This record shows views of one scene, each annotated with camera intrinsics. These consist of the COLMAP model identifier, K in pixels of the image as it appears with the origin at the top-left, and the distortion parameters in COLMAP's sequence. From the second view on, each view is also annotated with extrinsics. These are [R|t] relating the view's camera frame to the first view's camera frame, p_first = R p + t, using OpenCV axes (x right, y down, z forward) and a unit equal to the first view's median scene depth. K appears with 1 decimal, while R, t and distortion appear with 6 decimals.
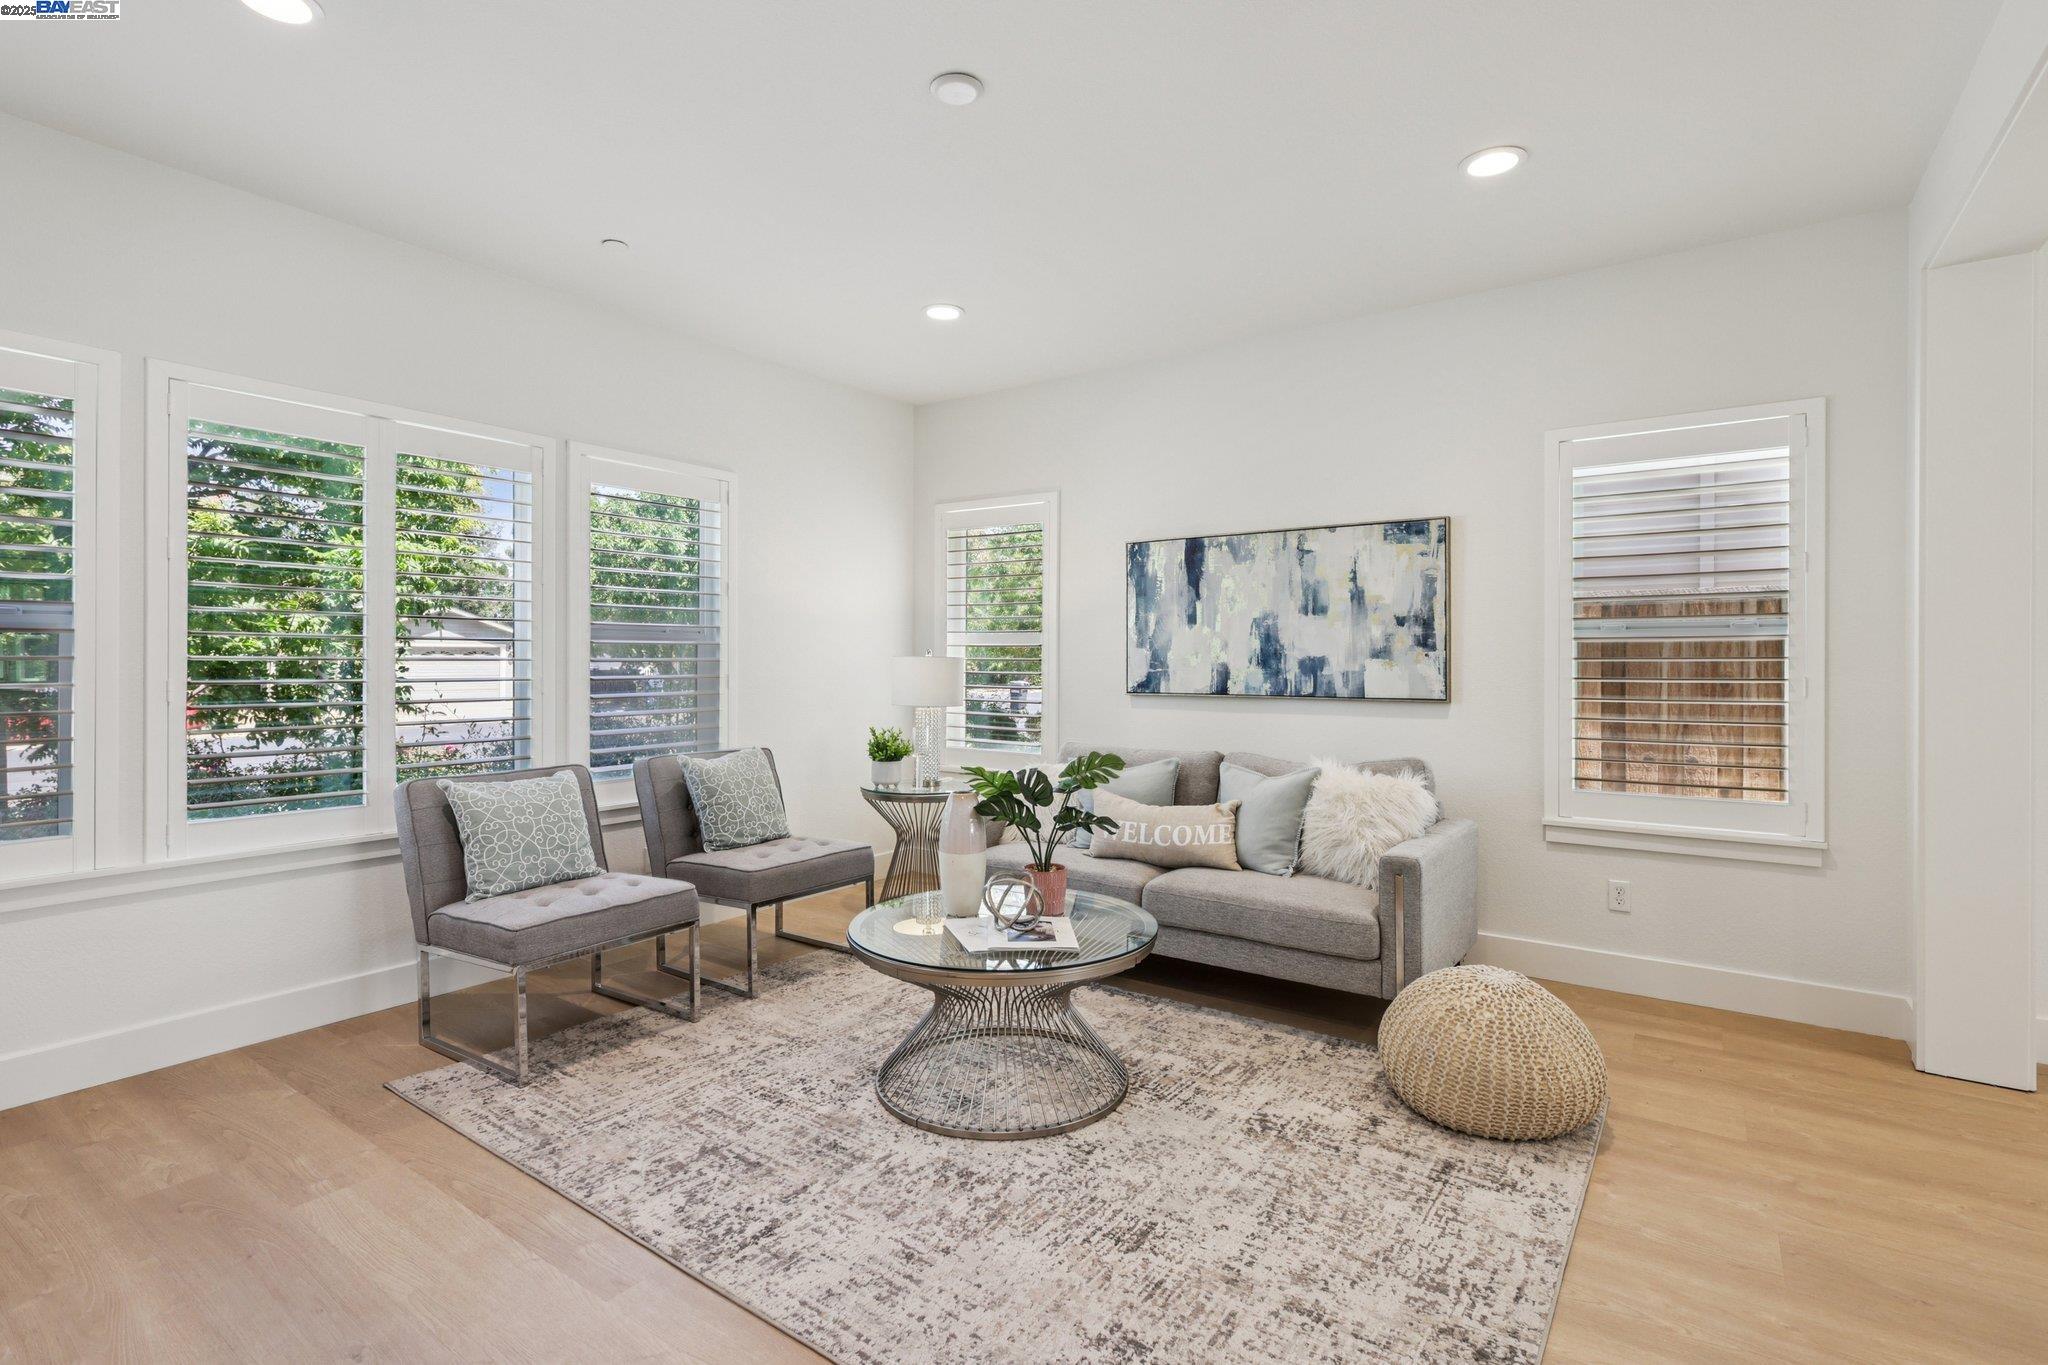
lens RADIAL K [[961.4, 0, 1018.3], [0, 961.4, 667.0], [0, 0, 1]] dist [0.000414, 0.000251]
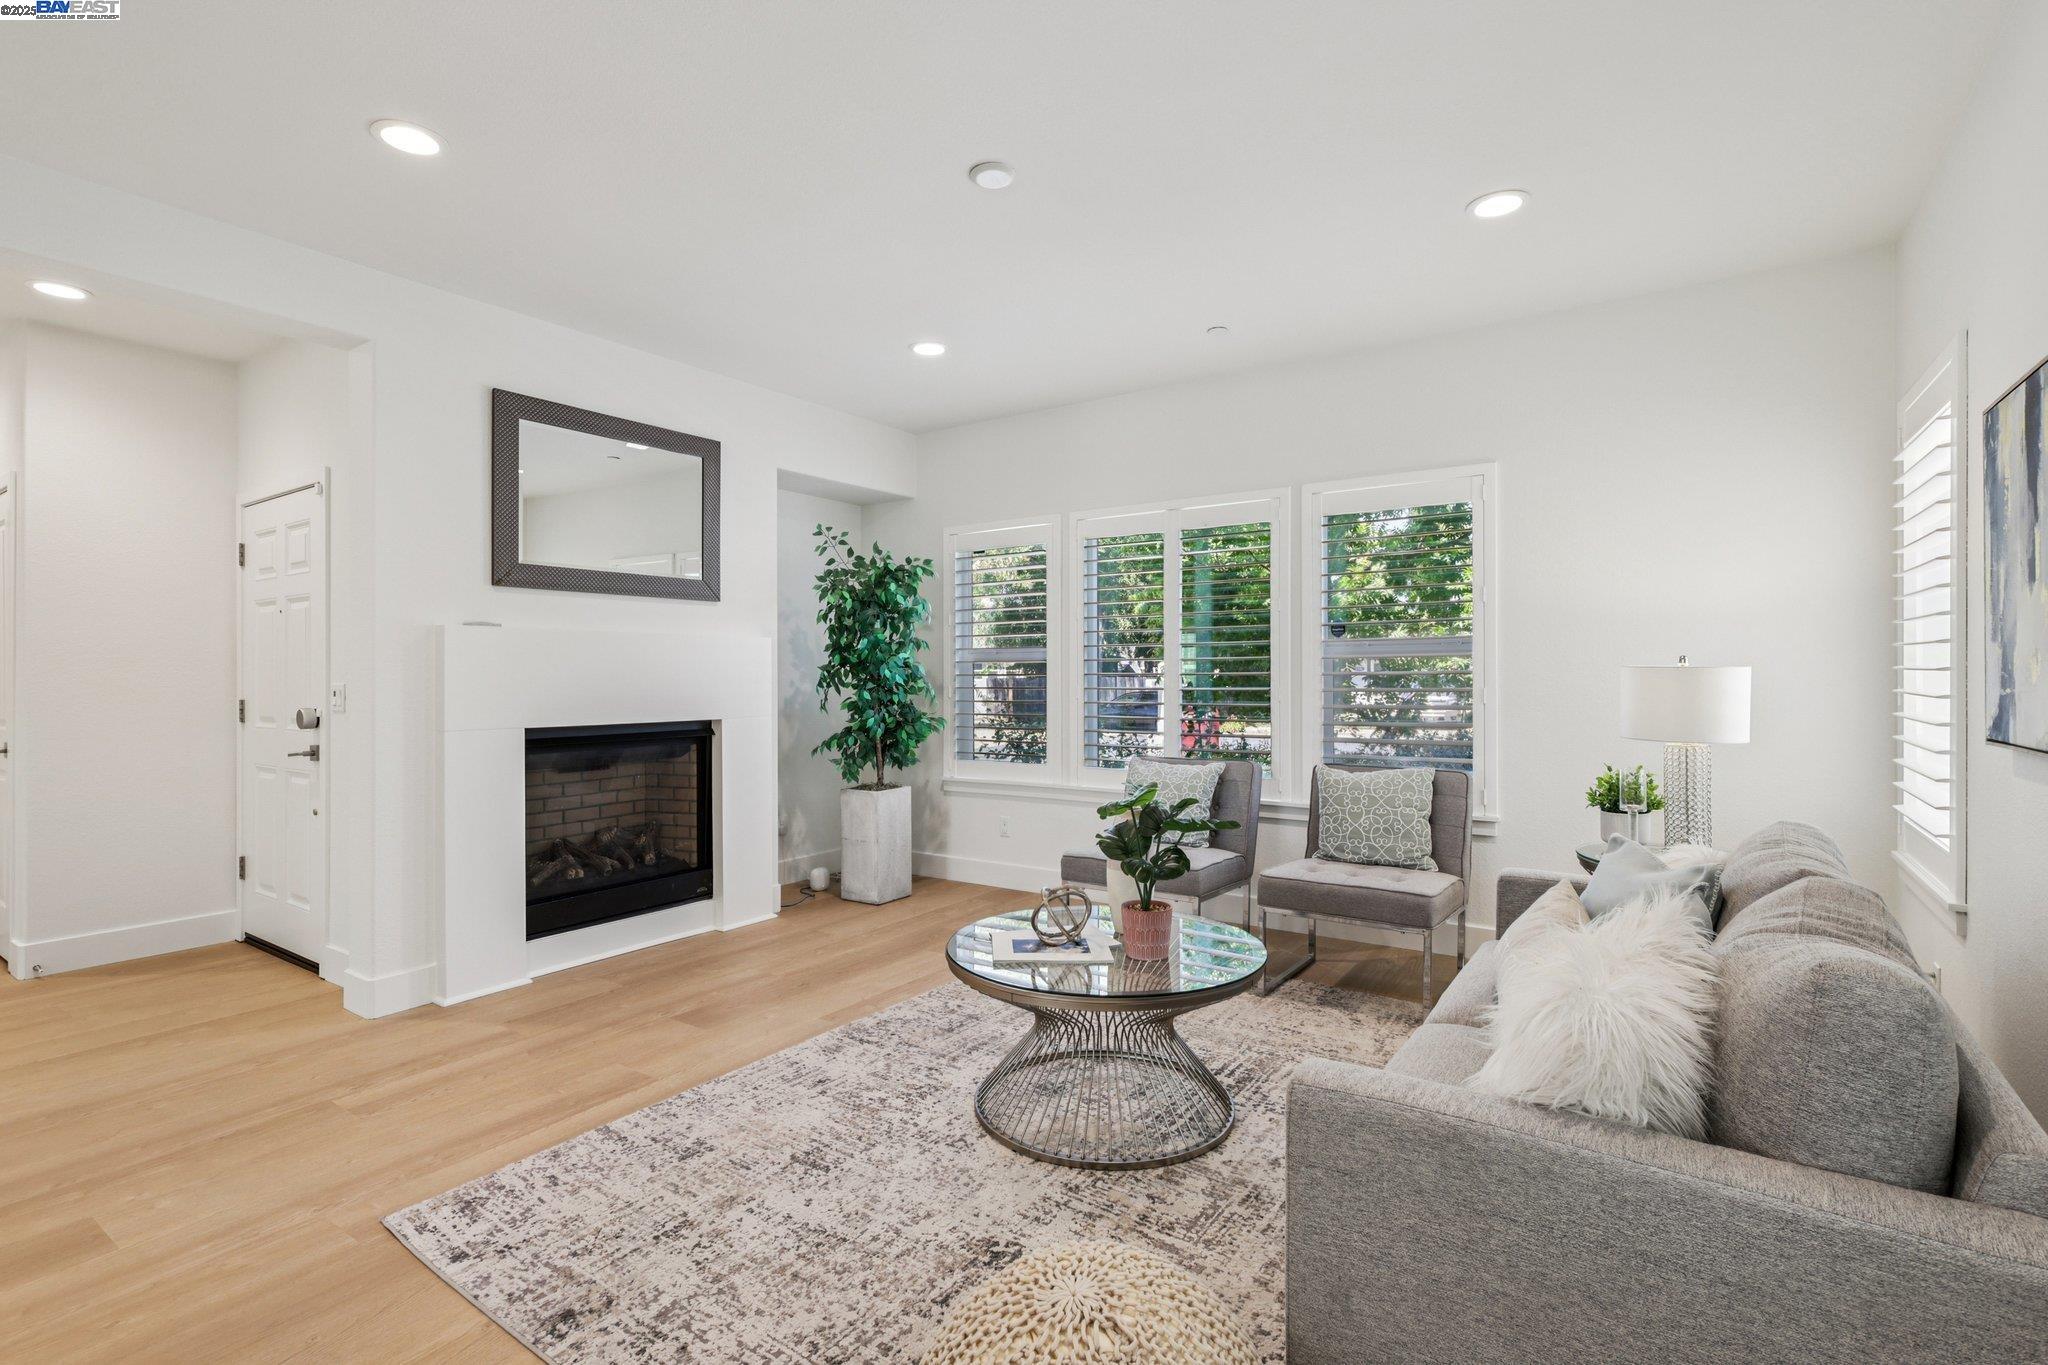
lens RADIAL K [[949.9, 0, 1024.8], [0, 949.9, 674.7], [0, 0, 1]] dist [0.000589, 0.000418]
pose [[0.017244, -0.001440, -0.999850, 0.956396], [-0.000414, 0.999999, -0.001448, -0.006098], [0.999851, 0.000439, 0.017244, 0.912801]]
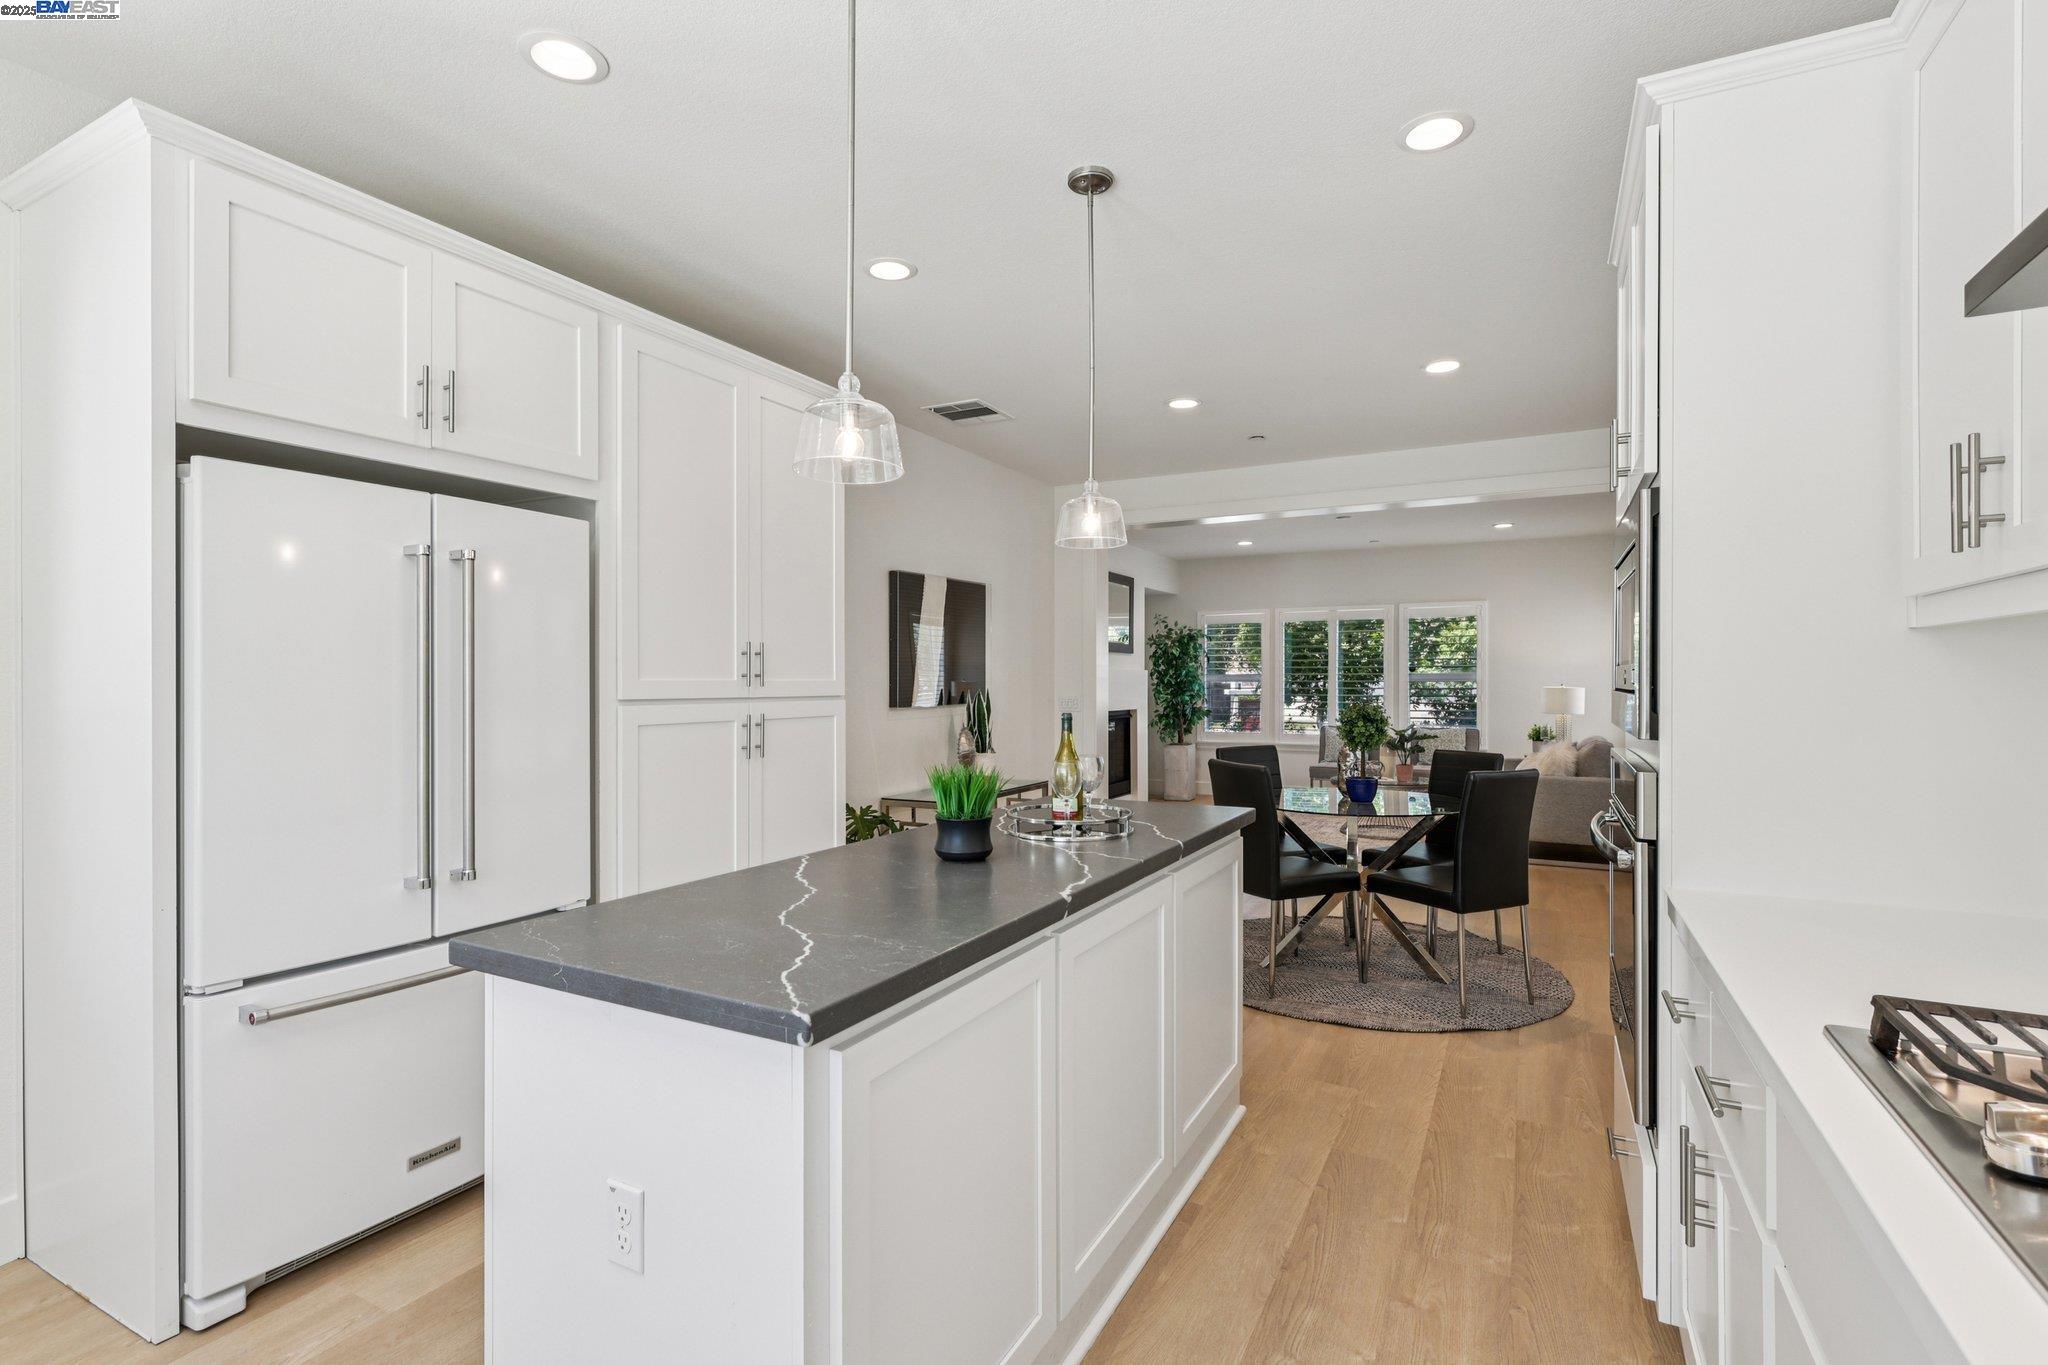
lens RADIAL K [[951.2, 0, 1024.0], [0, 951.2, 682.5], [0, 0, 1]] dist [0.011978, 0.000039]
pose [[0.135233, 0.000523, -0.990814, 2.756557], [-0.003159, 0.999995, 0.000096, -0.028652], [0.990809, 0.003117, 0.135234, -0.498452]]
